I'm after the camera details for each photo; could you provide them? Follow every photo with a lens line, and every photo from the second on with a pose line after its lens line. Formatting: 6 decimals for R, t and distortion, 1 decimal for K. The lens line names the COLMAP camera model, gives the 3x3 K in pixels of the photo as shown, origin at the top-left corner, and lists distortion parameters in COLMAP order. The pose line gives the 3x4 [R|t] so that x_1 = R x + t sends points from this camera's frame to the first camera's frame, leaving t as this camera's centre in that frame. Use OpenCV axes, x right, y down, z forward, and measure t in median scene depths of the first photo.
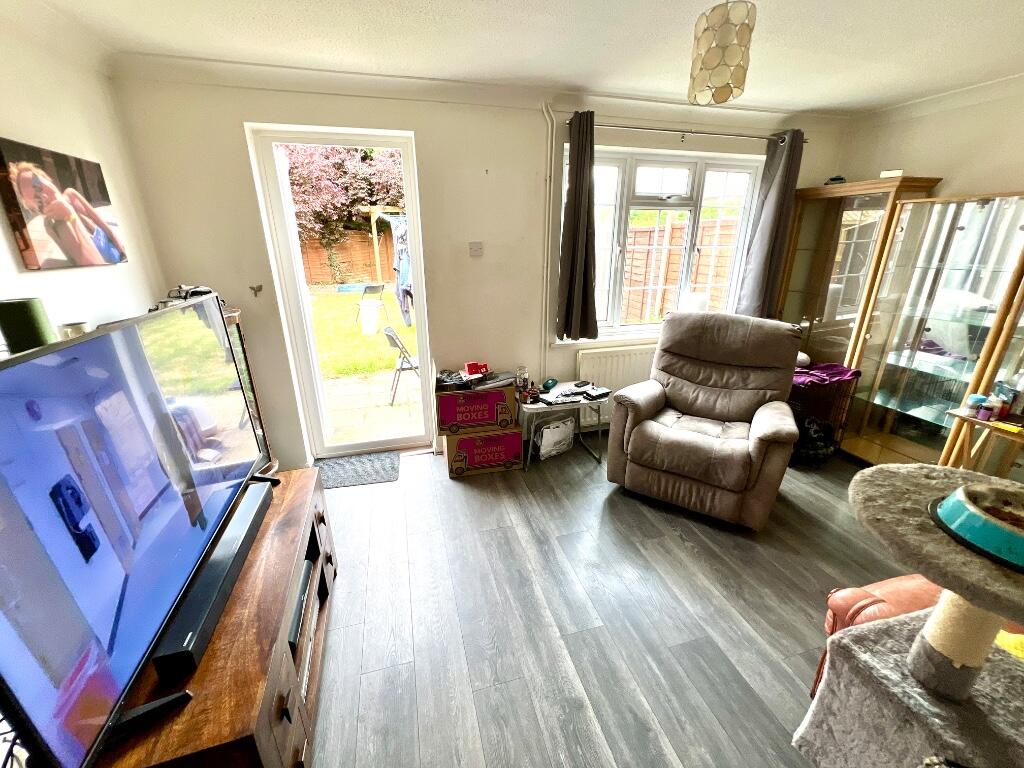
lens RADIAL K [[411.7, 0, 509.4], [0, 411.7, 384.6], [0, 0, 1]] dist [0.003211, 0.000389]
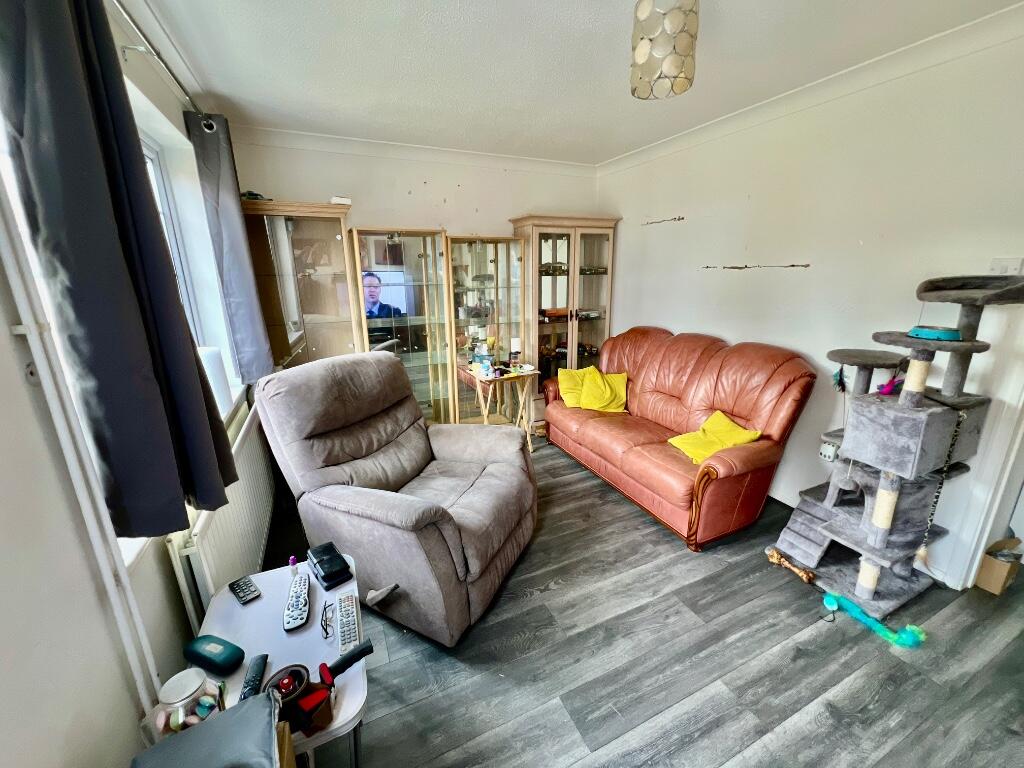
lens RADIAL K [[411.7, 0, 512.3], [0, 411.7, 382.8], [0, 0, 1]] dist [0.003211, 0.000389]
pose [[-0.160052, -0.258266, 0.952723, -0.273879], [0.343056, 0.890450, 0.299017, -0.286261], [-0.925579, 0.374695, -0.053919, 0.900697]]
